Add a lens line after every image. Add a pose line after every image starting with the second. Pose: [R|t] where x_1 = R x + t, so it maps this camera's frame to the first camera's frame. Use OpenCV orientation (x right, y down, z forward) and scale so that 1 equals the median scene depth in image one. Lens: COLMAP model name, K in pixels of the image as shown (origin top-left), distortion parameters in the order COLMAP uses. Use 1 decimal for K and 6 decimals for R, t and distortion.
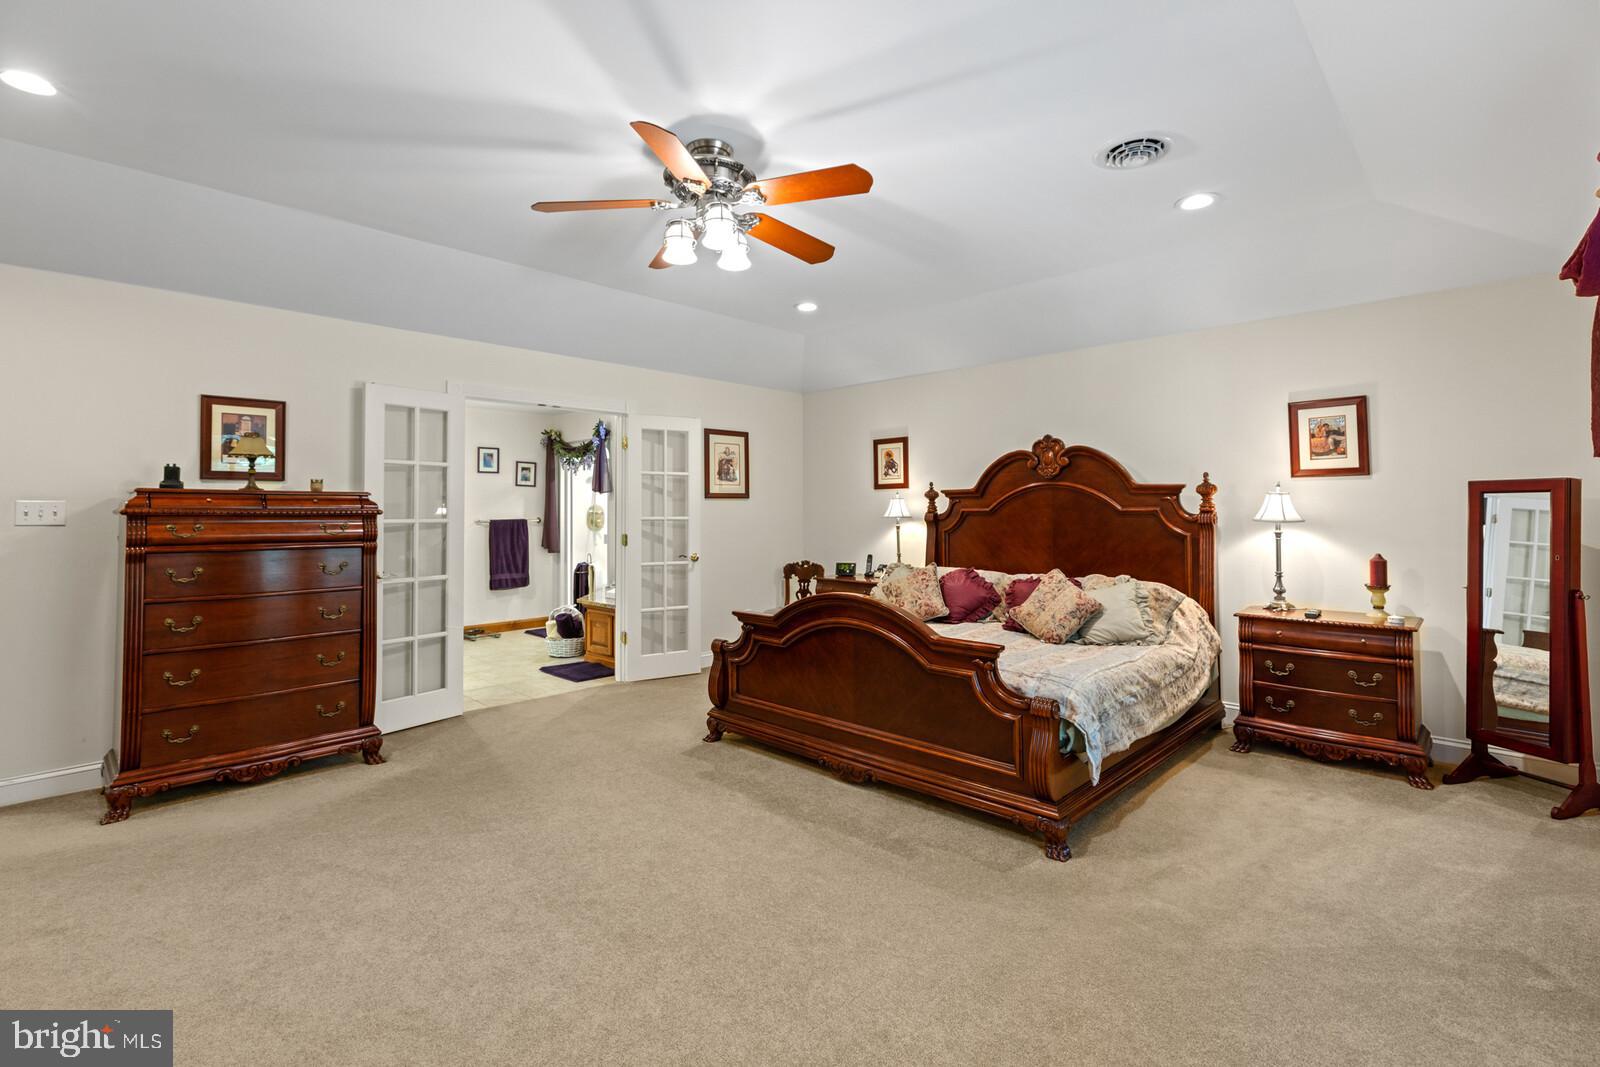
lens RADIAL K [[716.5, 0, 800.0], [0, 716.5, 533.5], [0, 0, 1]] dist [0.002637, 0.000099]
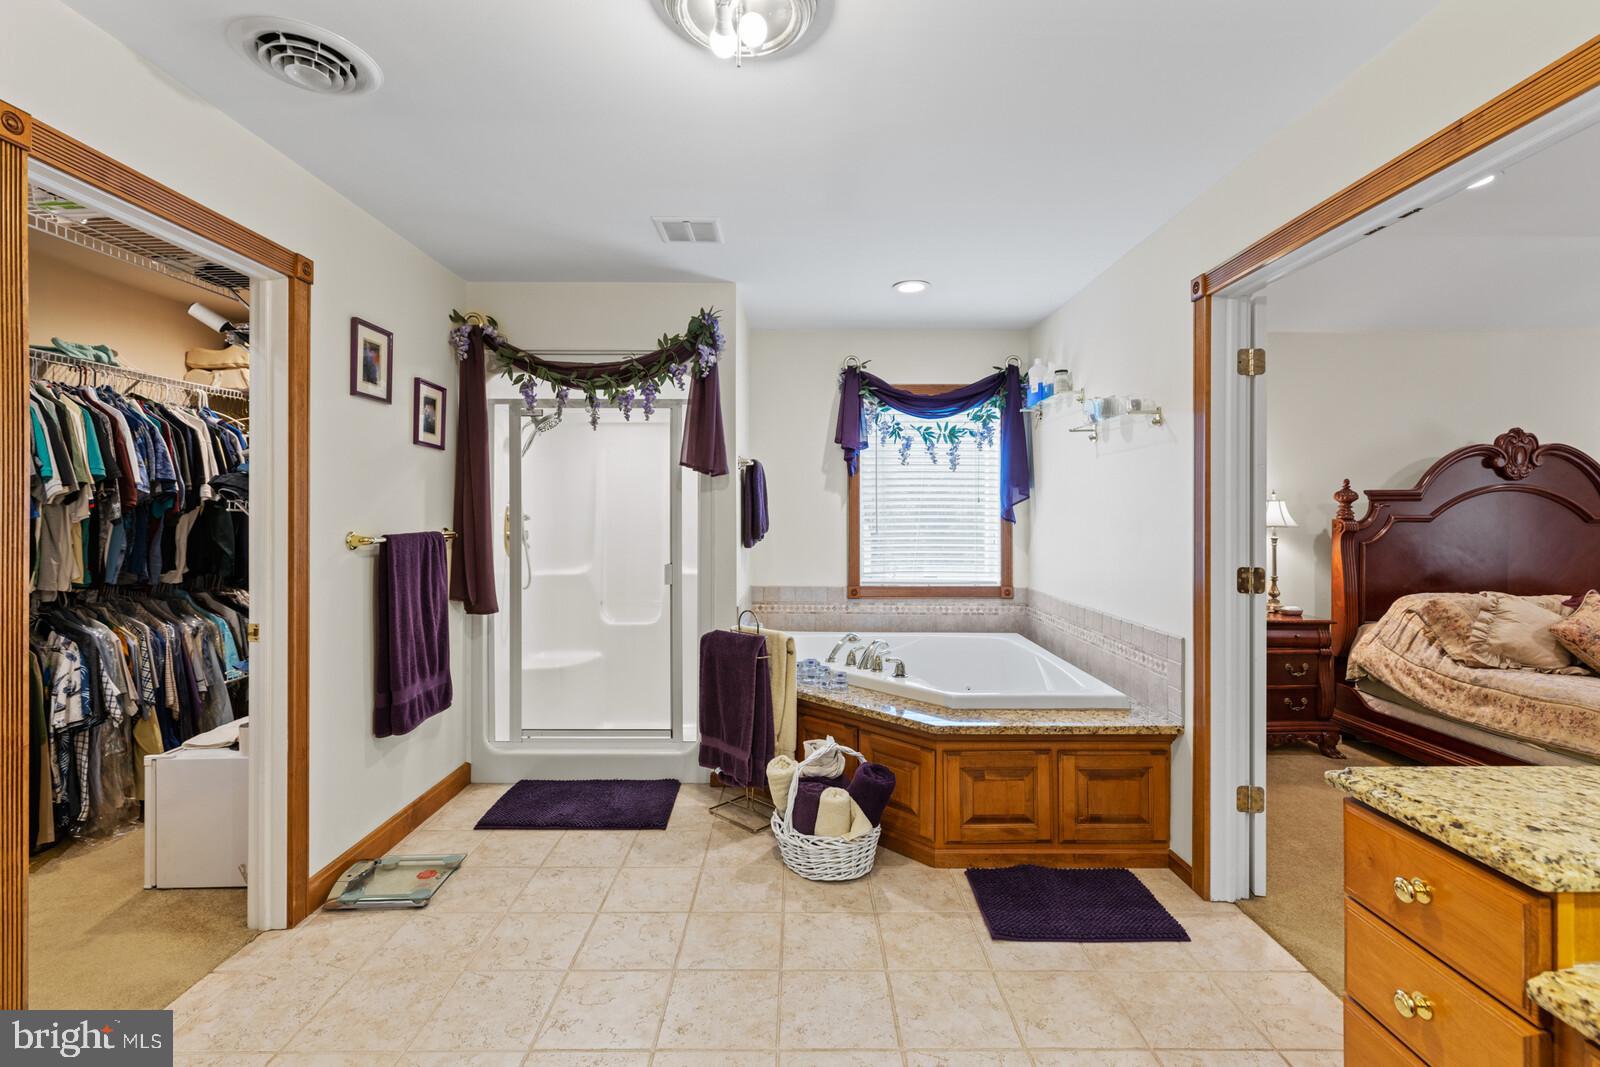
lens RADIAL K [[716.5, 0, 800.0], [0, 716.5, 533.5], [0, 0, 1]] dist [0.002637, 0.000099]
pose [[0.714215, -0.014343, 0.699779, -0.741487], [0.017350, 0.999846, 0.002786, -0.026321], [-0.699711, 0.010152, 0.714354, 0.855685]]
